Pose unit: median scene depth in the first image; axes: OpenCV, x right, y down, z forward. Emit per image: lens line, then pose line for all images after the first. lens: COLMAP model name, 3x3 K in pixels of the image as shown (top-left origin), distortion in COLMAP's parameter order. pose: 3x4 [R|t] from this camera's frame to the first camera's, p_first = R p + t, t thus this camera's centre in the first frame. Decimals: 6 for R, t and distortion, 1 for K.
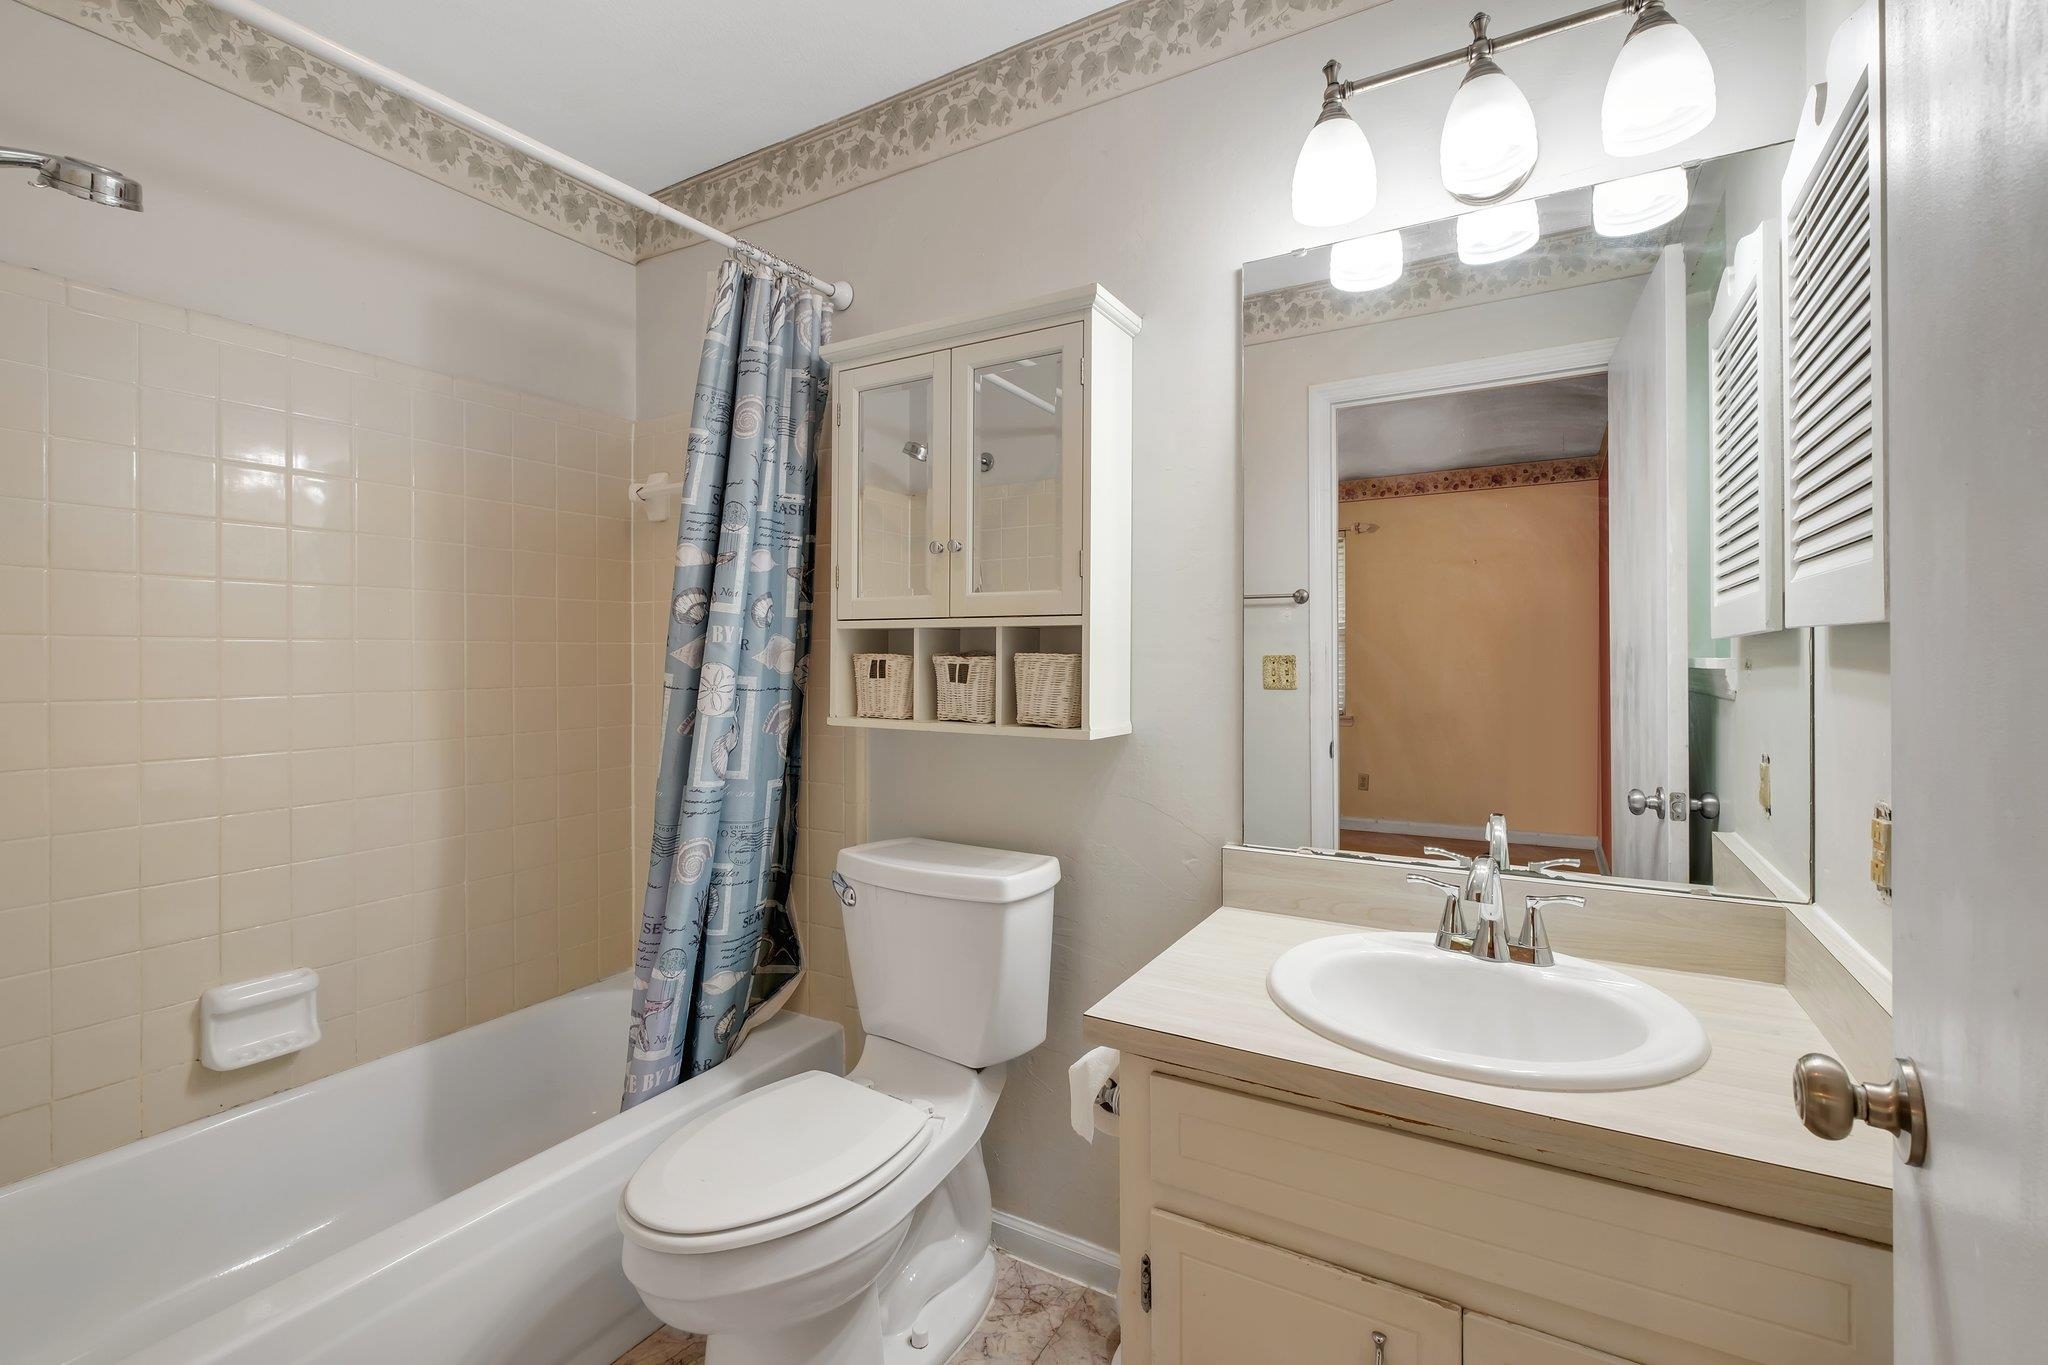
lens RADIAL K [[874.6, 0, 1021.8], [0, 874.6, 677.2], [0, 0, 1]] dist [-0.011511, 0.000047]
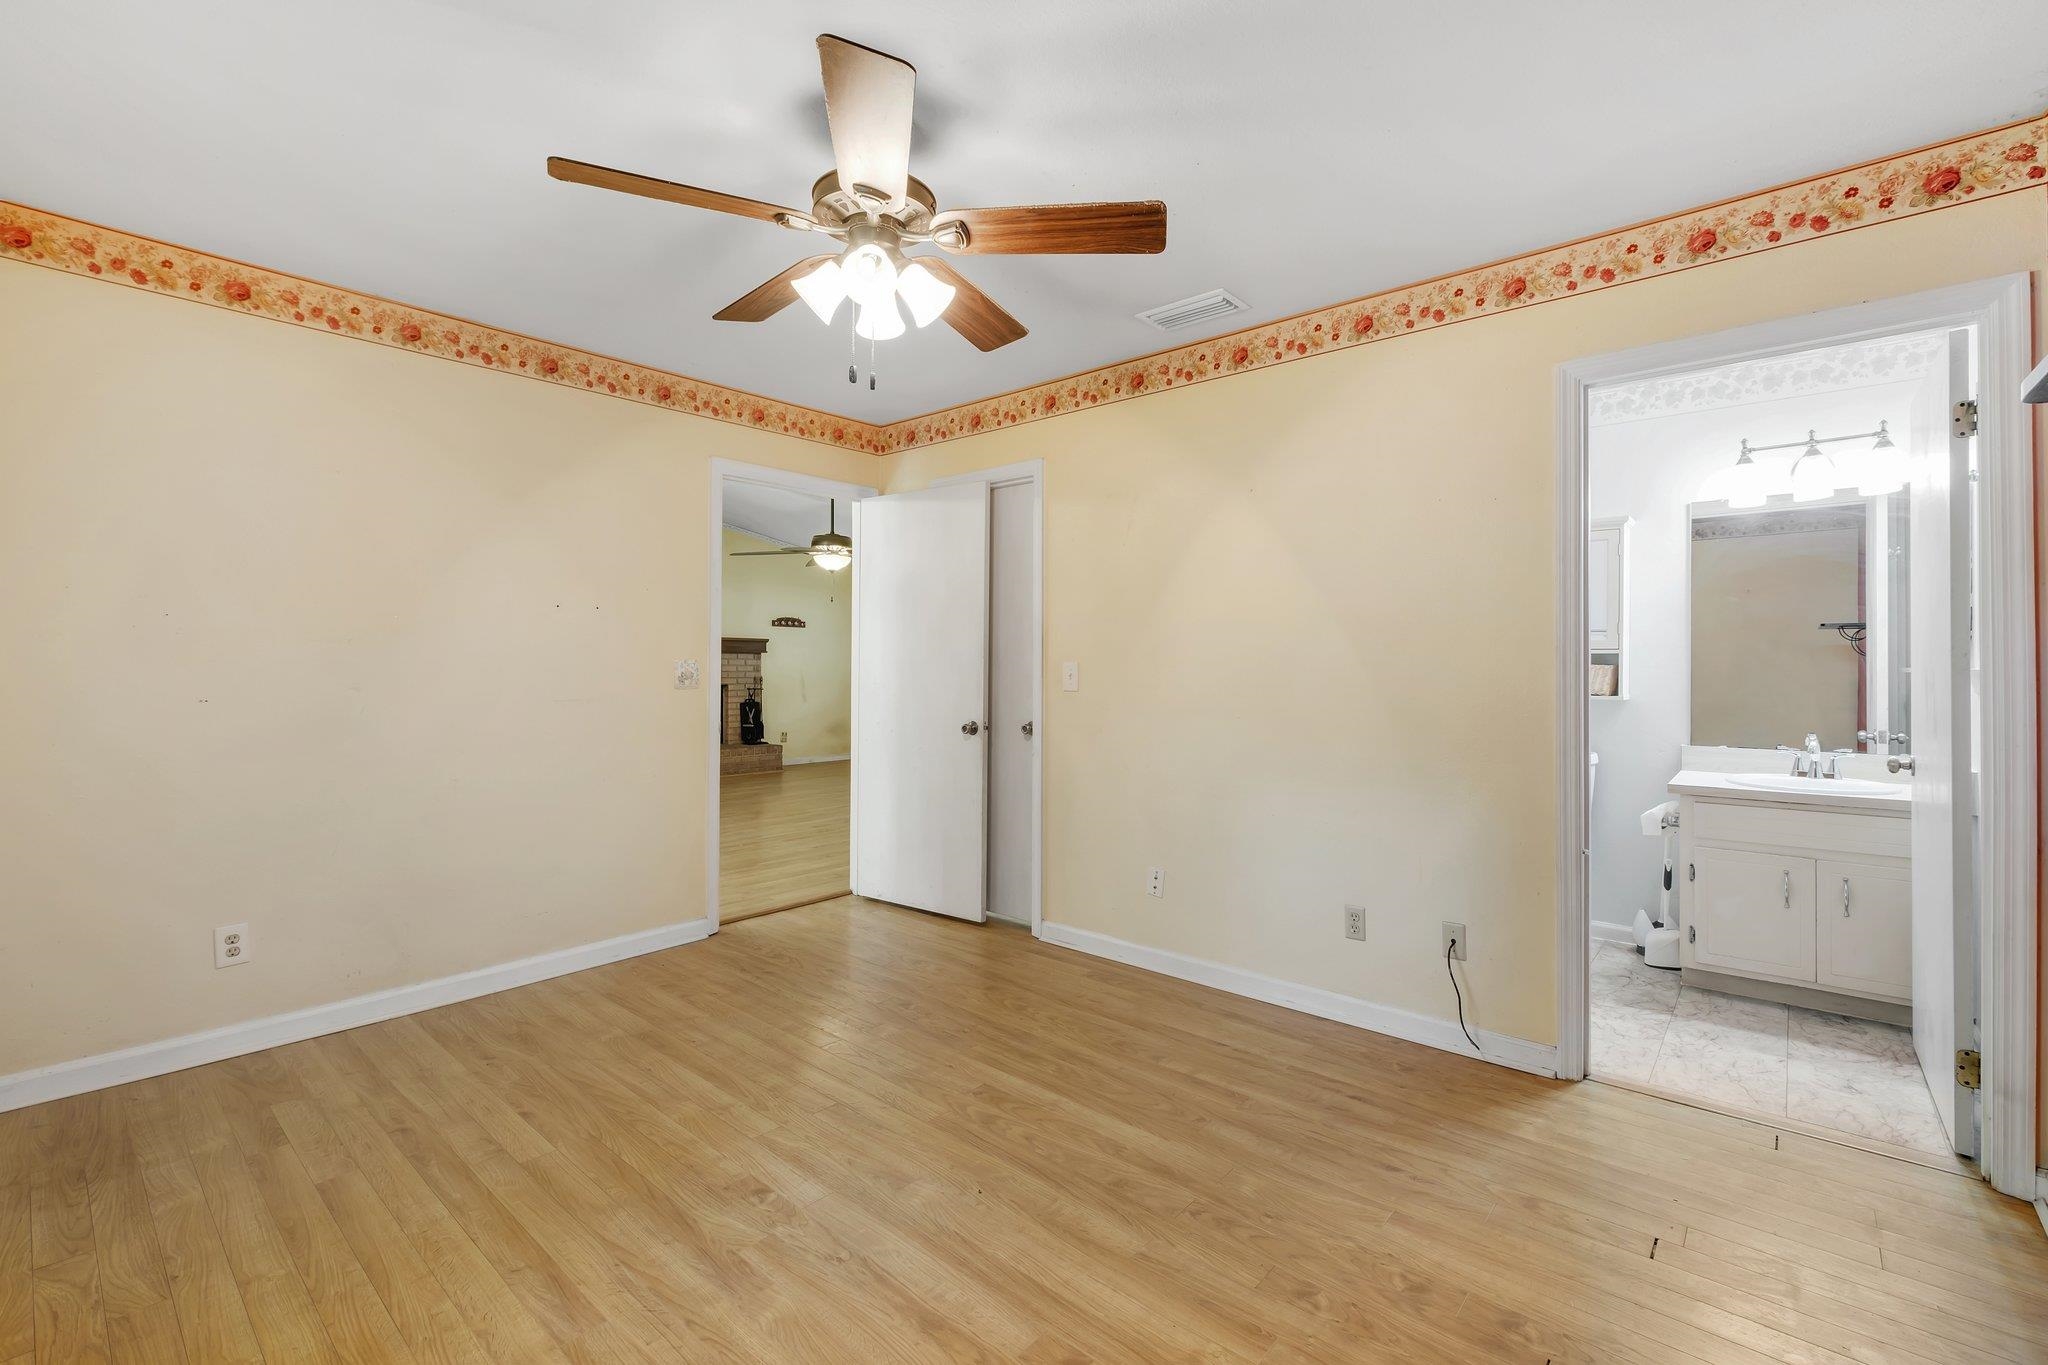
lens RADIAL K [[874.6, 0, 1002.9], [0, 874.6, 672.7], [0, 0, 1]] dist [-0.011511, 0.000047]
pose [[0.979046, 0.000893, -0.203639, -1.303068], [-0.000156, 0.999993, 0.003632, -0.016384], [0.203641, -0.003524, 0.979039, -2.021130]]
